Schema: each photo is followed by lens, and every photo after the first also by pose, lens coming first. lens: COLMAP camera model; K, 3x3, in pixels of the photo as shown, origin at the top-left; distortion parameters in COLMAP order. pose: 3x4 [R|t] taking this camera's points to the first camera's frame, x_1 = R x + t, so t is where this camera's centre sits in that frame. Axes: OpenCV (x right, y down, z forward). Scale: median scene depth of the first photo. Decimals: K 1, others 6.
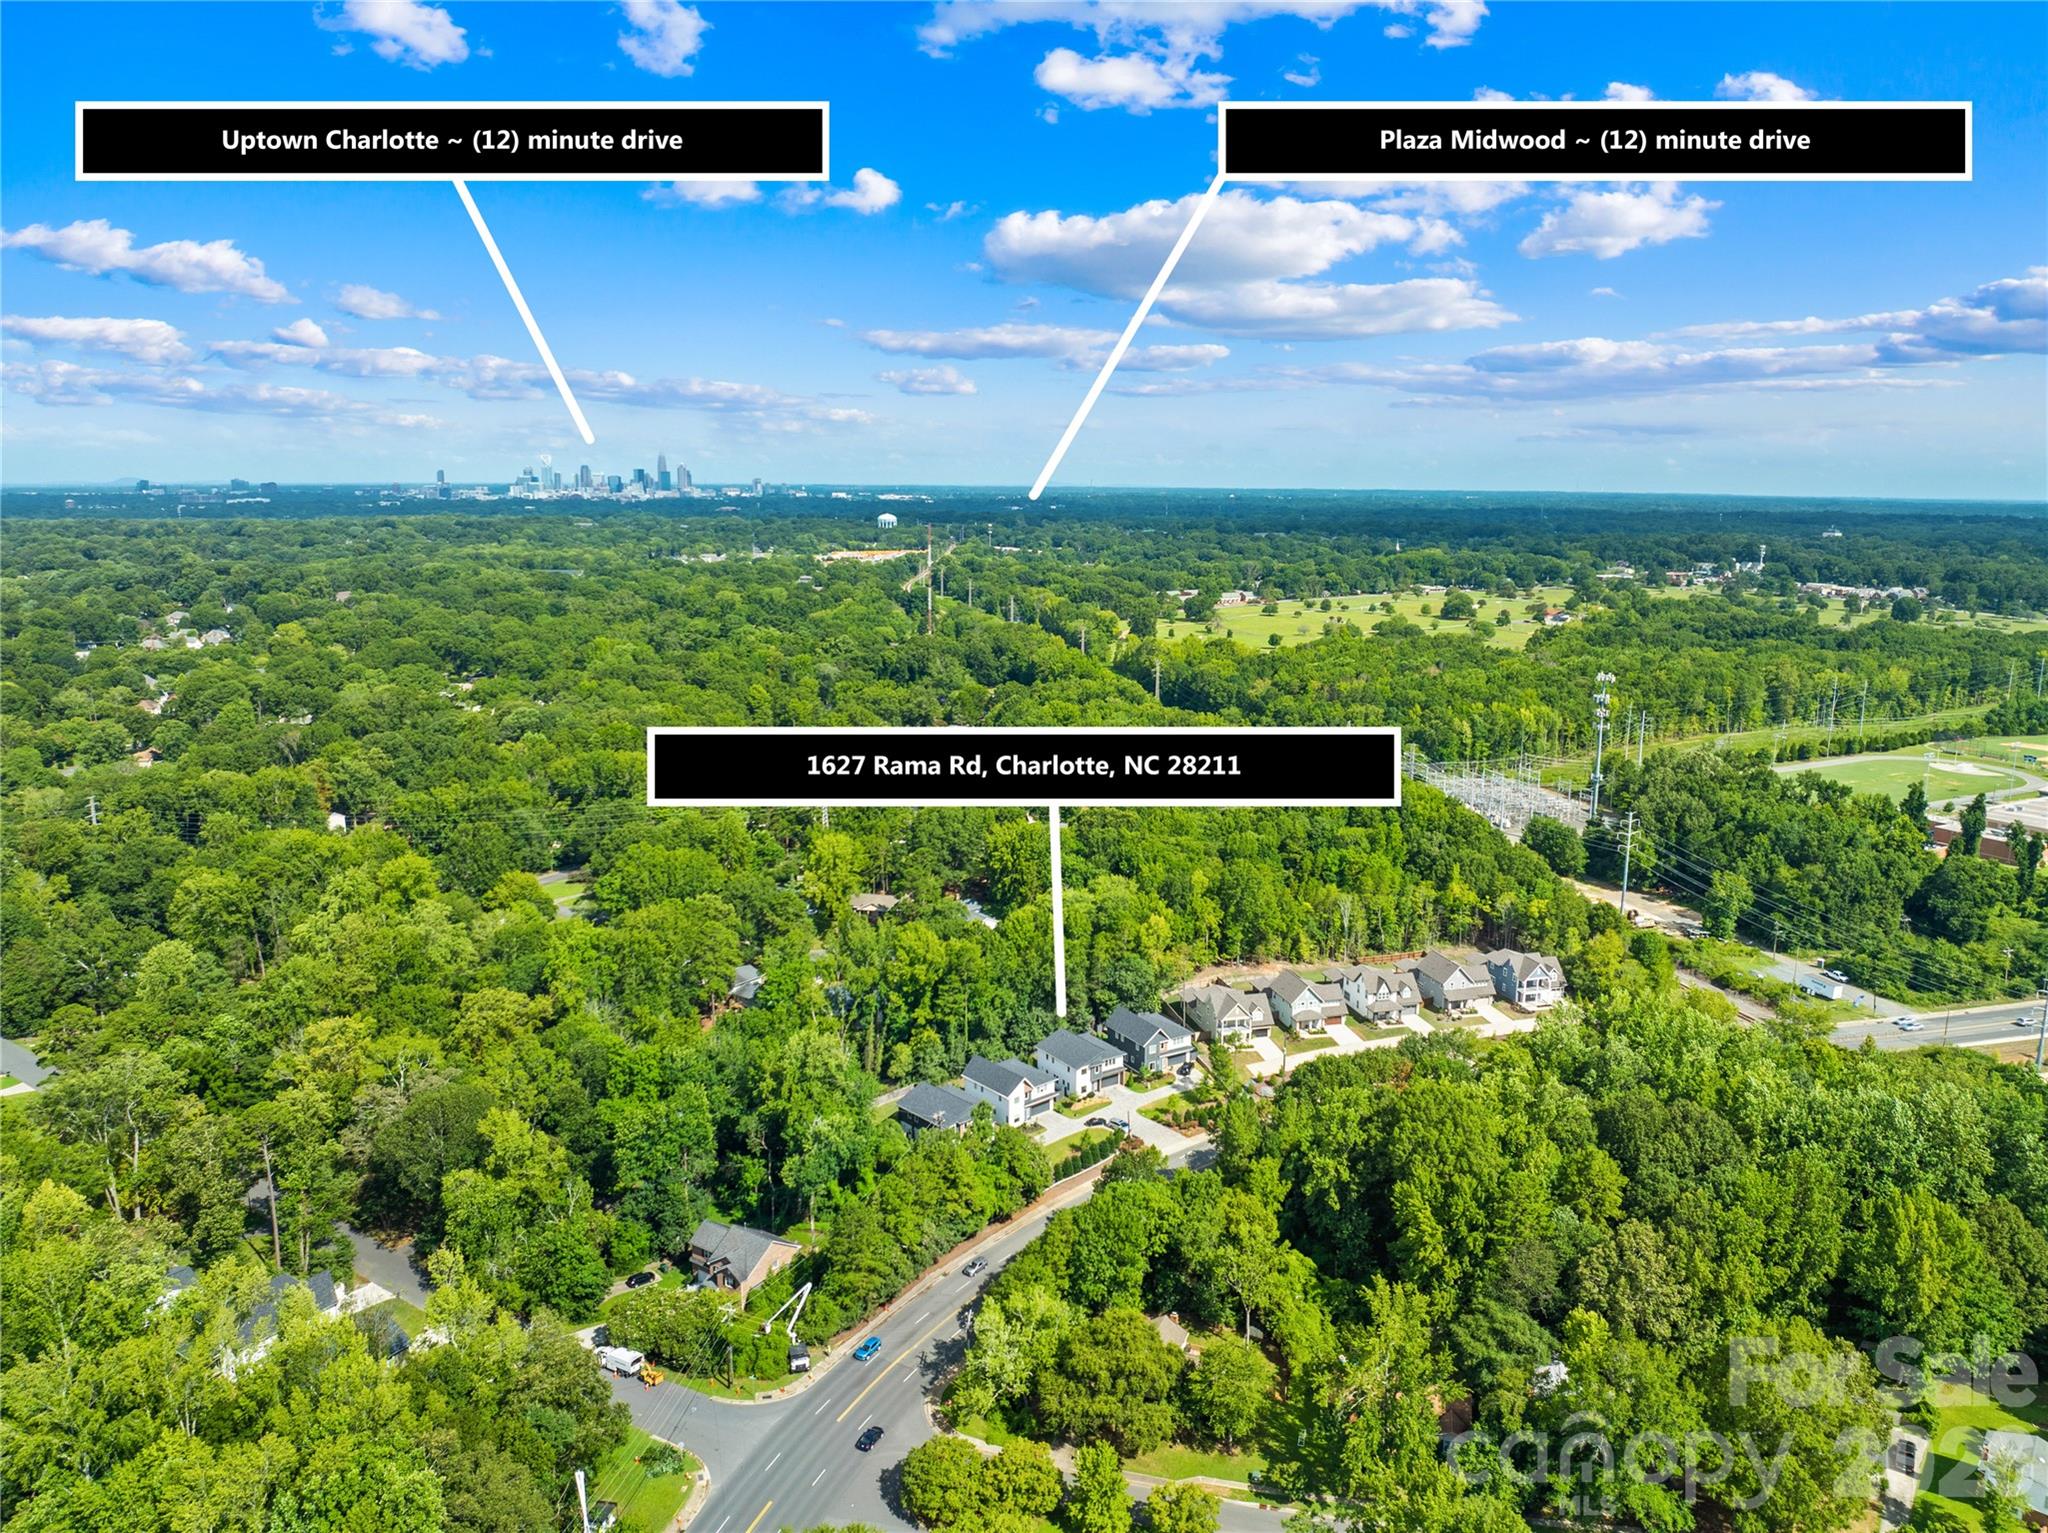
lens RADIAL K [[1455.7, 0, 1026.2], [0, 1455.7, 770.3], [0, 0, 1]] dist [-0.039310, 0.022213]
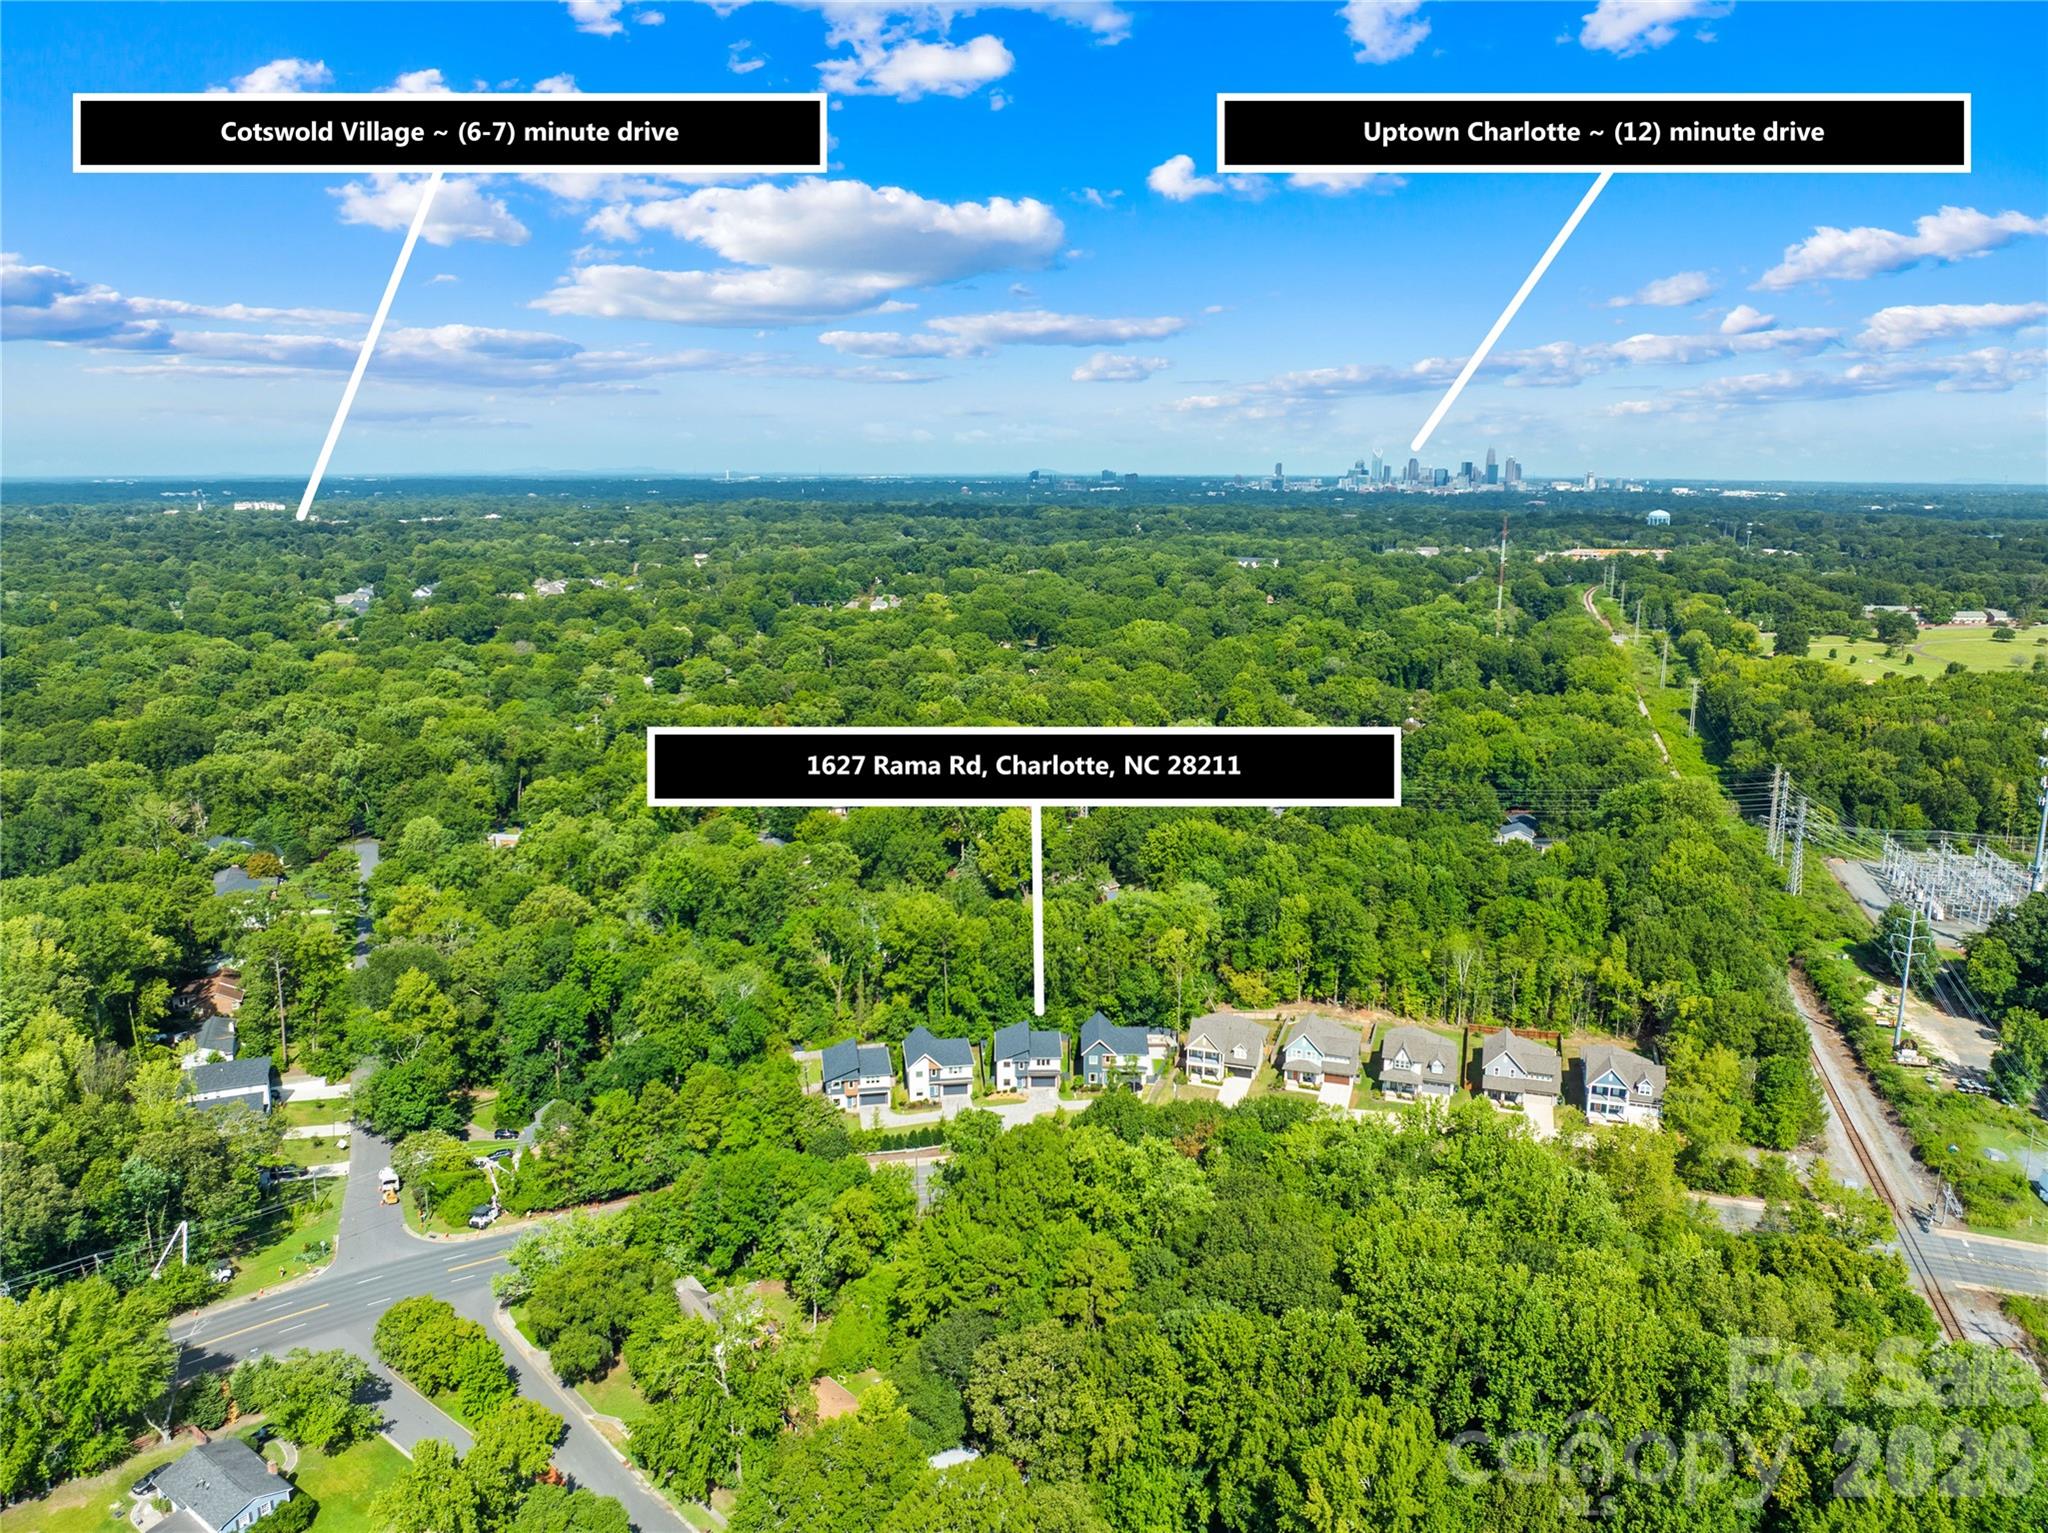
lens RADIAL K [[1455.7, 0, 1024.0], [0, 1455.7, 756.4], [0, 0, 1]] dist [-0.039310, 0.022213]
pose [[1.000000, -0.000253, 0.000893, -0.578491], [0.000256, 0.999995, -0.003270, -0.001780], [-0.000892, 0.003271, 0.999994, 0.001533]]
